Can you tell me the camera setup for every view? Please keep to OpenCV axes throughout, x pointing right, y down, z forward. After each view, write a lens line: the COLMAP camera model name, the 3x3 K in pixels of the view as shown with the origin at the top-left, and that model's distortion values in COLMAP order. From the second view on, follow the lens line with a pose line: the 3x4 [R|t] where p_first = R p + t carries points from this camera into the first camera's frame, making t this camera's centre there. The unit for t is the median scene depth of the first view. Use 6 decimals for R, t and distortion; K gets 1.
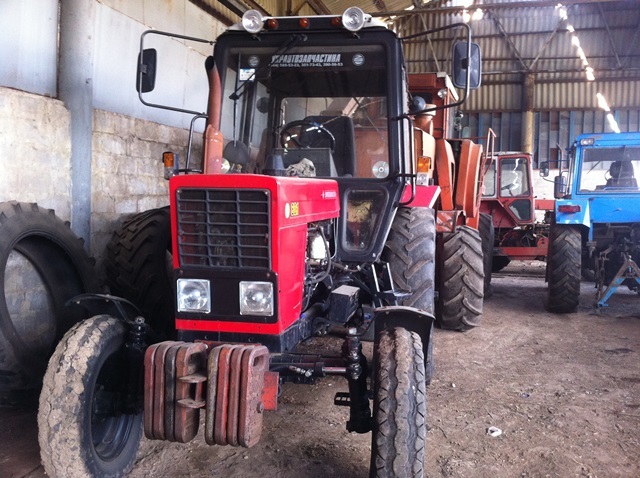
lens RADIAL K [[622.9, 0, 319.9], [0, 622.9, 242.1], [0, 0, 1]] dist [-0.069228, 0.000000]
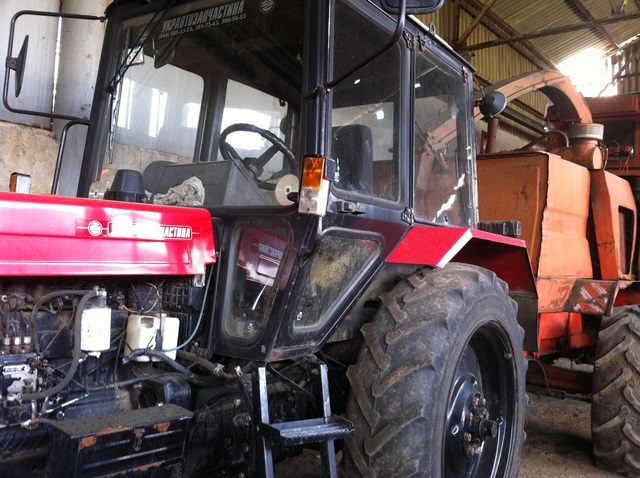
lens RADIAL K [[622.9, 0, 319.9], [0, 622.9, 234.3], [0, 0, 1]] dist [-0.069228, 0.000000]
pose [[0.909231, 0.001870, -0.416287, 0.265063], [-0.053573, 0.992200, -0.112554, -0.014154], [0.412829, 0.124639, 0.902240, 0.404101]]
